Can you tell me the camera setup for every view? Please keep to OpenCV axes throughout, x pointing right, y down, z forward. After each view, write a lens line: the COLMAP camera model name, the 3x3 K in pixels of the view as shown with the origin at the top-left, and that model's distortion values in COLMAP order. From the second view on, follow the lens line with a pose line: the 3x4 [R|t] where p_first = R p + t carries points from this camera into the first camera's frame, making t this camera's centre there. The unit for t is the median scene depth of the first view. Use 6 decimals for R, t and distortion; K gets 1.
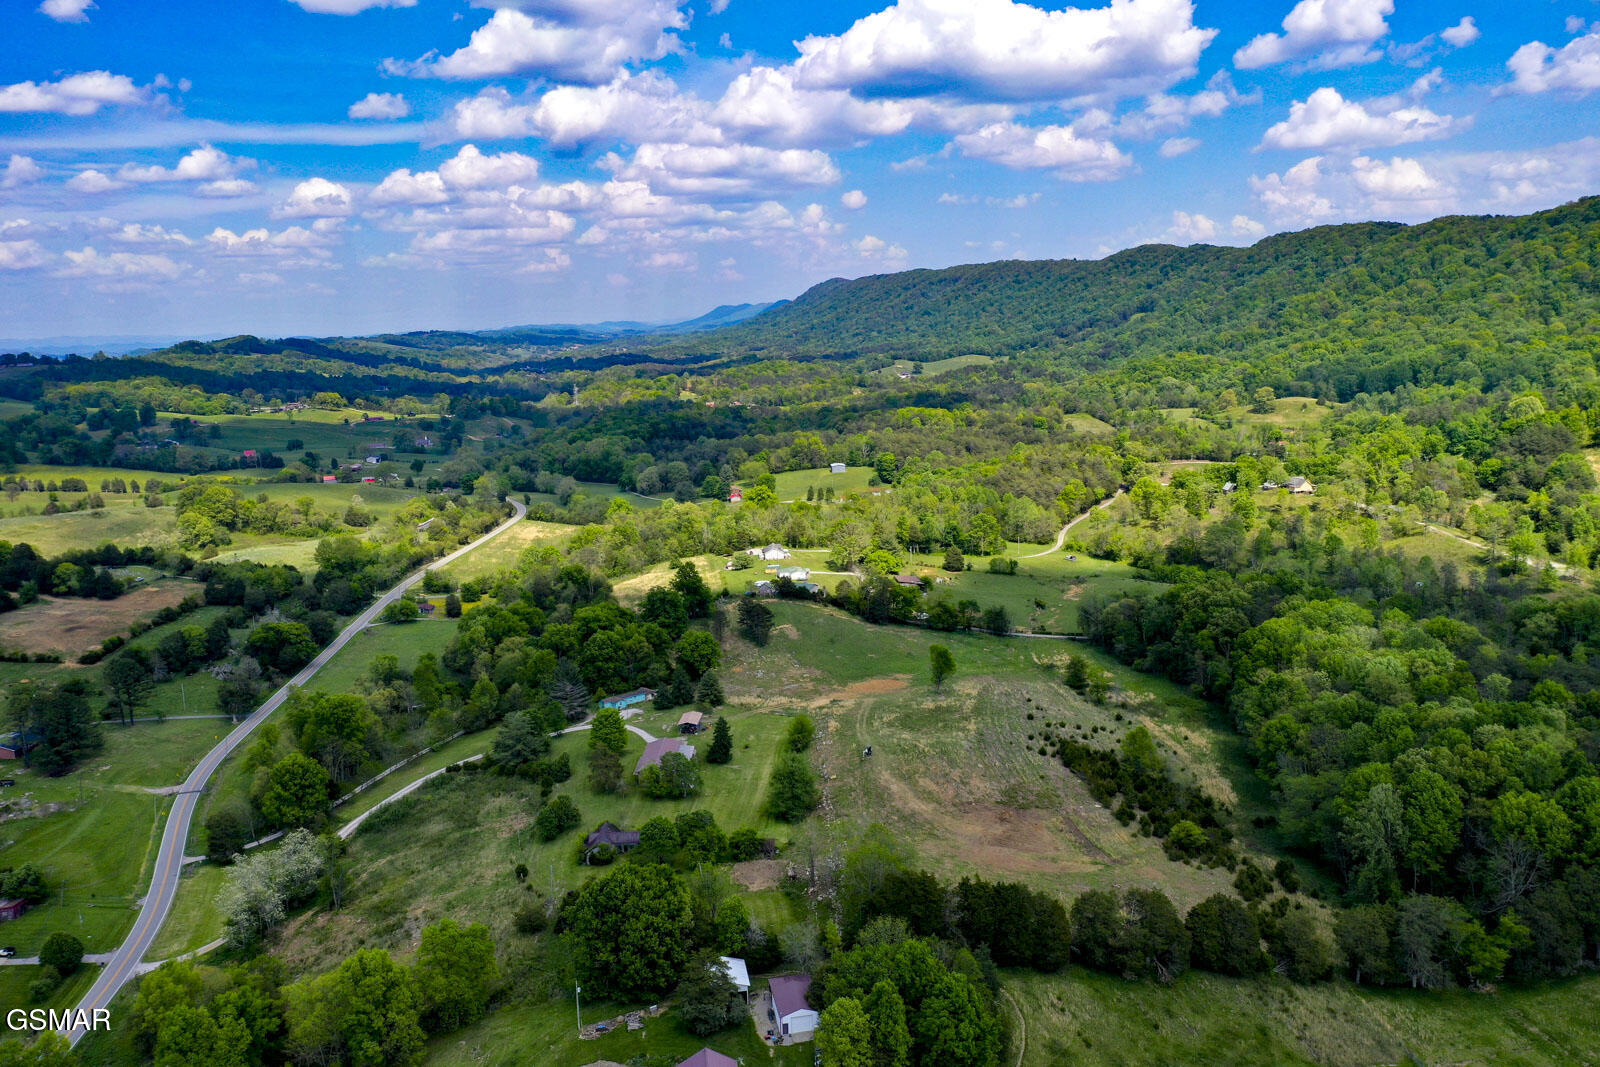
lens RADIAL K [[1249.4, 0, 797.8], [0, 1249.4, 534.4], [0, 0, 1]] dist [-0.005823, -0.001011]
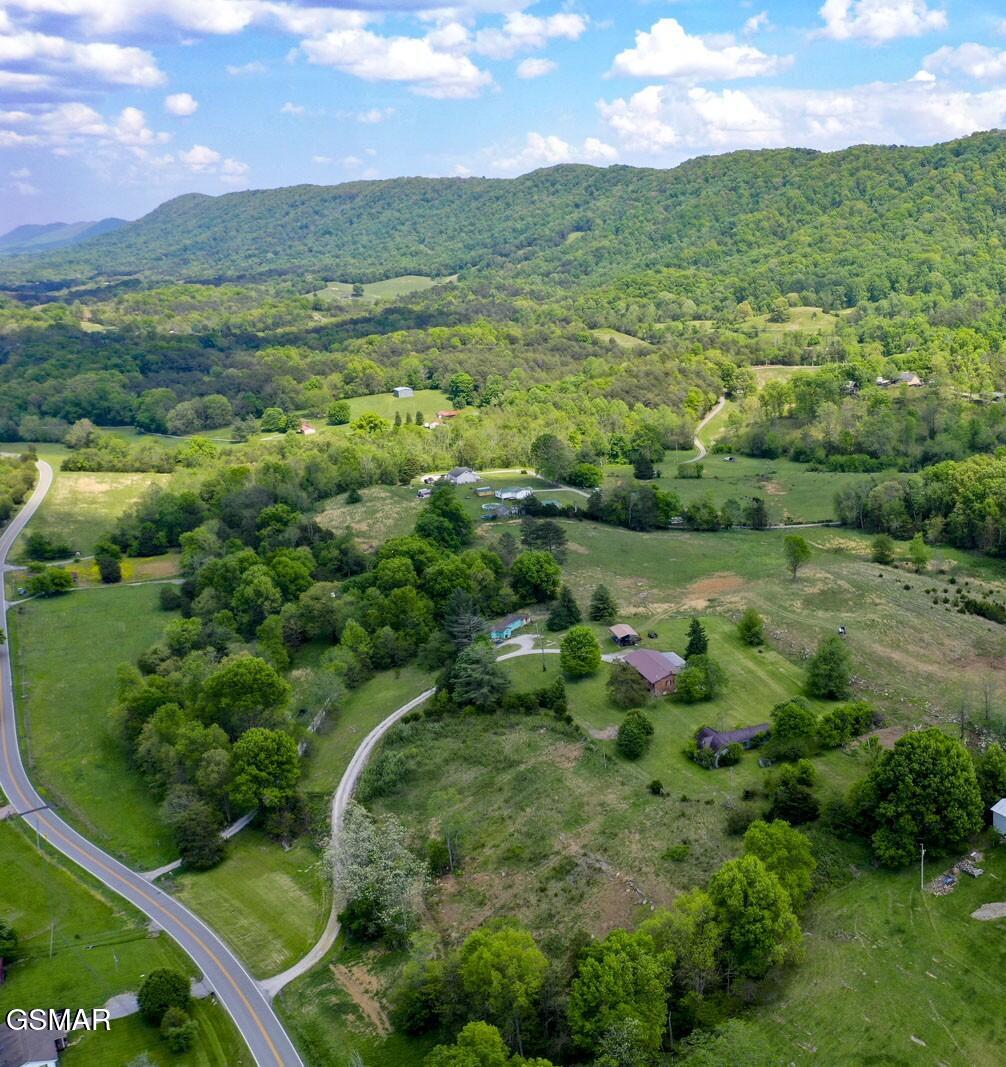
lens RADIAL K [[1341.4, 0, 503.5], [0, 1341.4, 551.2], [0, 0, 1]] dist [-0.002091, -0.016090]
pose [[0.885843, -0.099909, 0.453100, -0.284227], [0.078261, 0.994724, 0.066331, 0.003635], [-0.457337, -0.023298, 0.888988, 0.049459]]
